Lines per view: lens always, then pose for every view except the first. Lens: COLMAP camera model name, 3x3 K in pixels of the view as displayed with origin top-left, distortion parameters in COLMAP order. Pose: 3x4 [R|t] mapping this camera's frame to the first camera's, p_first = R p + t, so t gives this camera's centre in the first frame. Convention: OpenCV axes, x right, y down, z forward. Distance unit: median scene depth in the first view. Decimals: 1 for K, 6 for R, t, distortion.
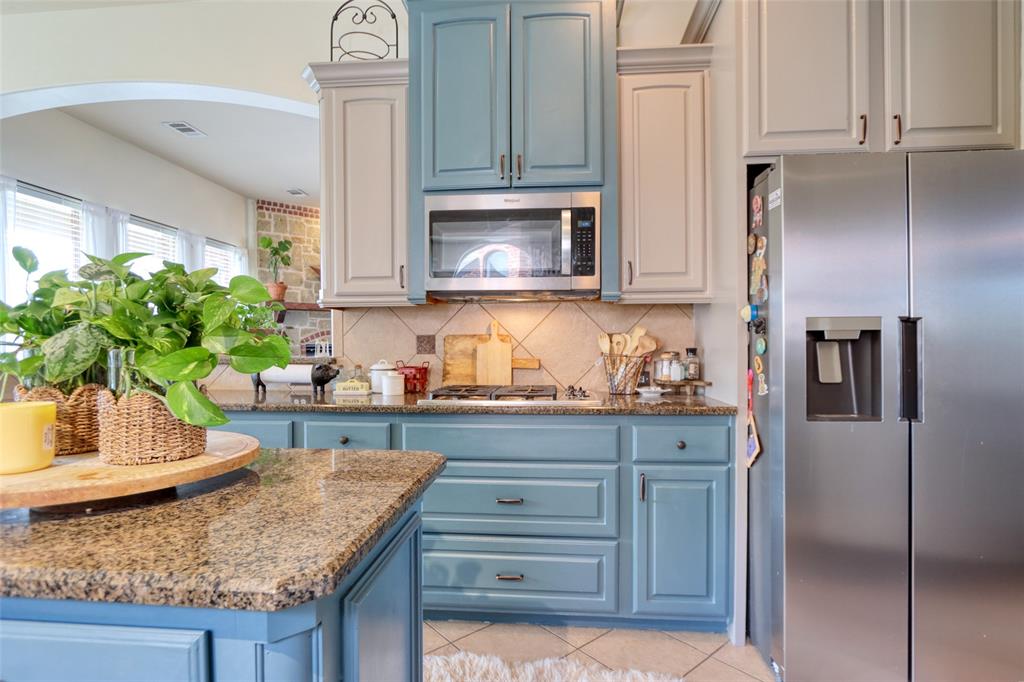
lens RADIAL K [[510.6, 0, 512.0], [0, 510.6, 341.0], [0, 0, 1]] dist [-0.001052, 0.000039]
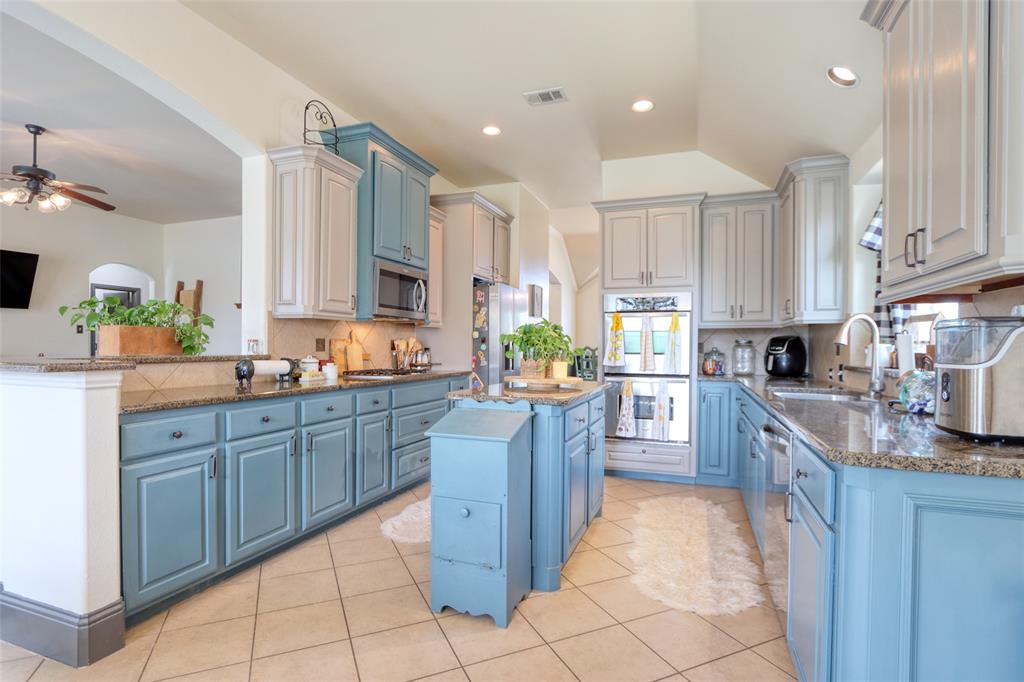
lens RADIAL K [[499.1, 0, 507.0], [0, 499.1, 348.7], [0, 0, 1]] dist [-0.005279, 0.000106]
pose [[0.276235, -0.001000, 0.961090, -1.157454], [-0.016143, 0.999854, 0.005680, 0.000599], [-0.960954, -0.017084, 0.276179, 0.077131]]
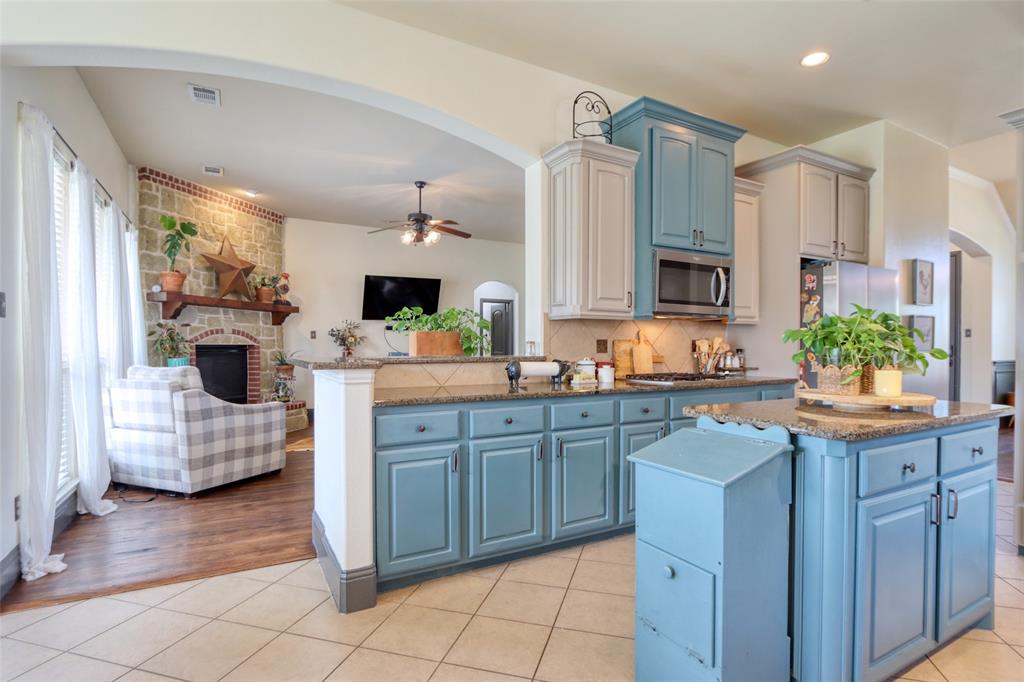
lens RADIAL K [[504.0, 0, 518.0], [0, 504.0, 349.1], [0, 0, 1]] dist [-0.009890, -0.000073]
pose [[0.827019, -0.000999, 0.562173, -0.941871], [-0.007541, 0.999889, 0.012871, -0.001361], [-0.562123, -0.014884, 0.826919, -0.009279]]
